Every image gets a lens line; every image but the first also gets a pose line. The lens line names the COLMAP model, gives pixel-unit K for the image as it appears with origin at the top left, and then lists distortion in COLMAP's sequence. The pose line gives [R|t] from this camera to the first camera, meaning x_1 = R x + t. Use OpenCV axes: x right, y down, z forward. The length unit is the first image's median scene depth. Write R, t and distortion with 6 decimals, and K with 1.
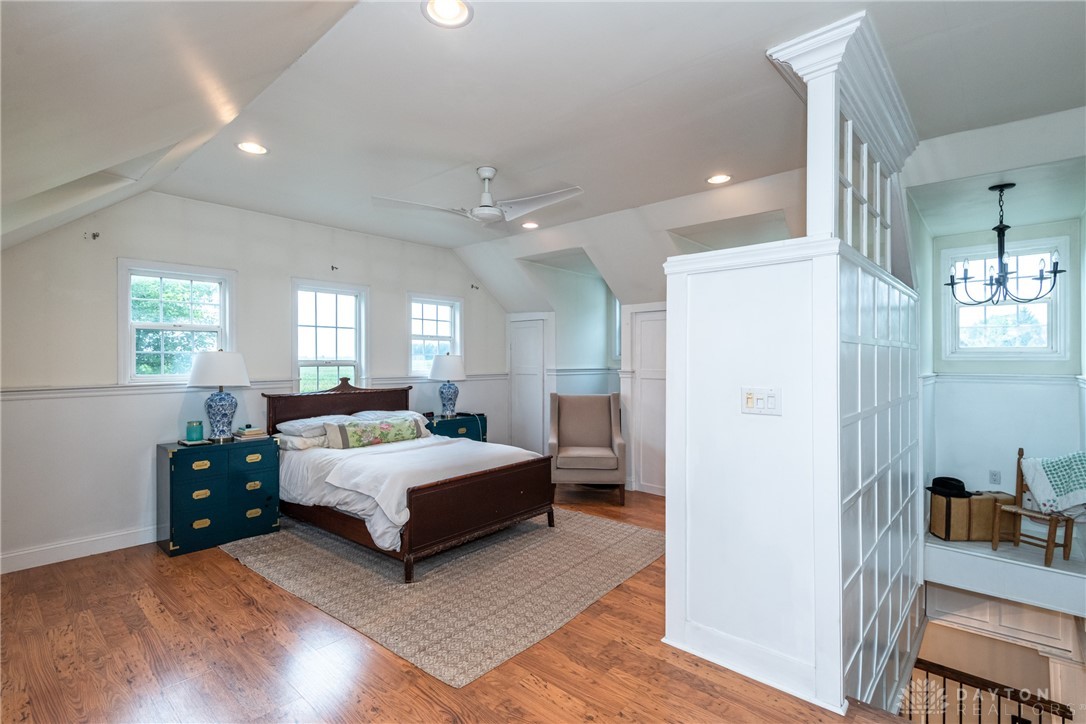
lens RADIAL K [[535.9, 0, 539.4], [0, 535.9, 369.8], [0, 0, 1]] dist [-0.003238, -0.000888]
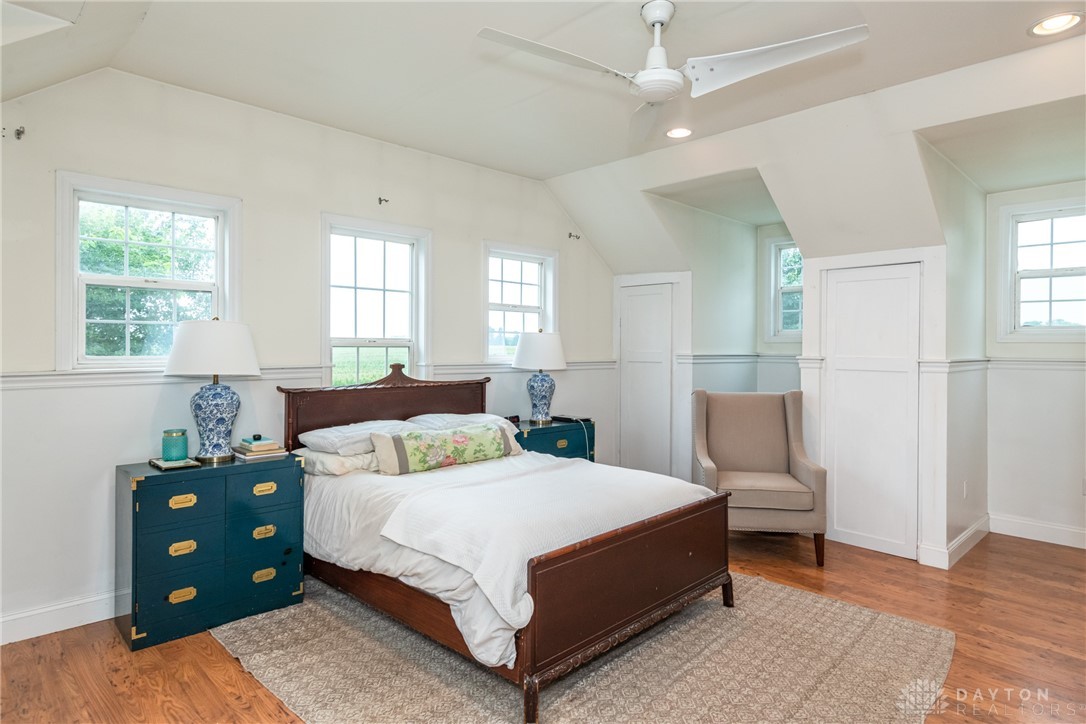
lens RADIAL K [[608.2, 0, 543.0], [0, 608.2, 362.0], [0, 0, 1]] dist [0.003951, 0.000575]
pose [[0.998323, 0.009453, -0.057112, -0.160003], [-0.009115, 0.999939, 0.006177, 0.006641], [0.057167, -0.005646, 0.998349, 0.290335]]
